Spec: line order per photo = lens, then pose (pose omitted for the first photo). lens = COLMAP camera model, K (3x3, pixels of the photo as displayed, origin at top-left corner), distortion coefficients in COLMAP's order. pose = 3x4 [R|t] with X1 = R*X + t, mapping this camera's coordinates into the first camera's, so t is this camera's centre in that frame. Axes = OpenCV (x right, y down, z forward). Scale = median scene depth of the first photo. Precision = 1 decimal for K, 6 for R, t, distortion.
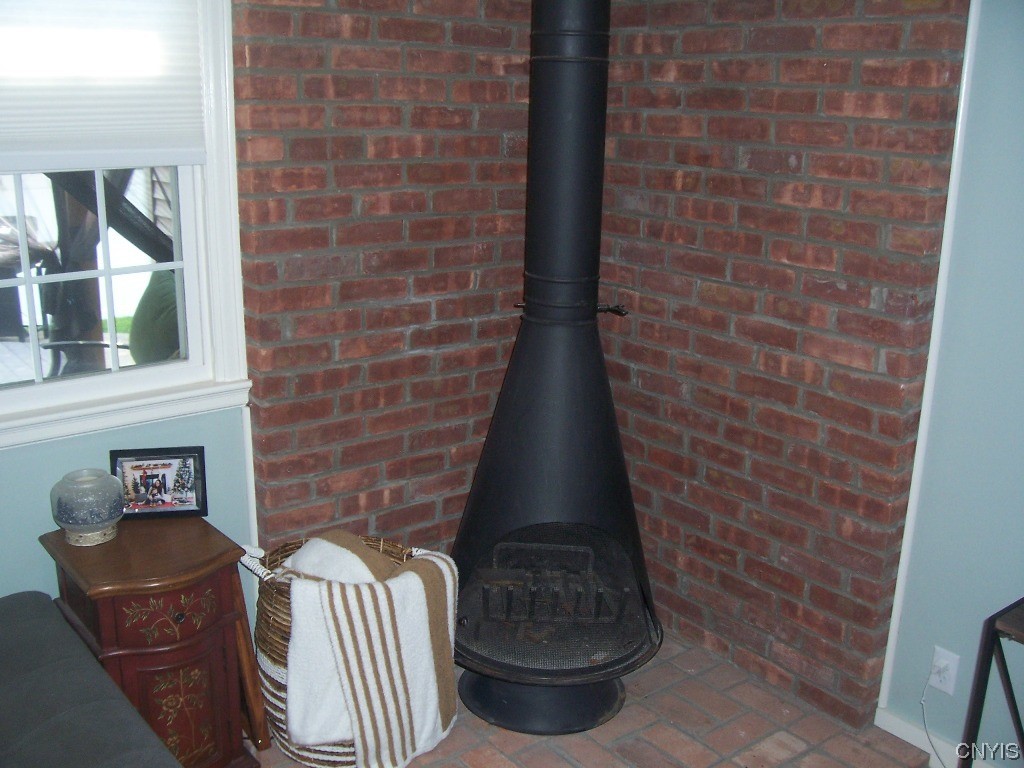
lens RADIAL K [[1029.3, 0, 512.0], [0, 1029.3, 384.0], [0, 0, 1]] dist [-0.185645, 0.167734]
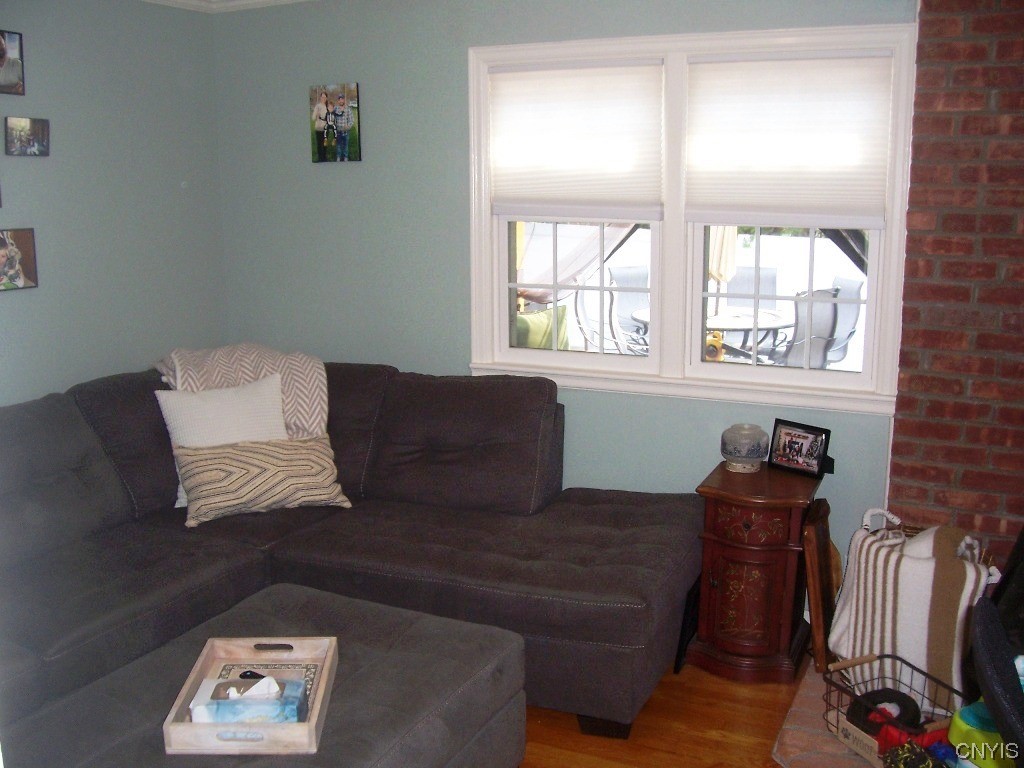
lens RADIAL K [[1029.3, 0, 512.0], [0, 1029.3, 384.0], [0, 0, 1]] dist [-0.185645, 0.167734]
pose [[0.457116, 0.156090, -0.875603, 0.650113], [-0.228363, 0.972074, 0.054068, 0.023633], [0.859590, 0.175240, 0.479996, -0.039949]]
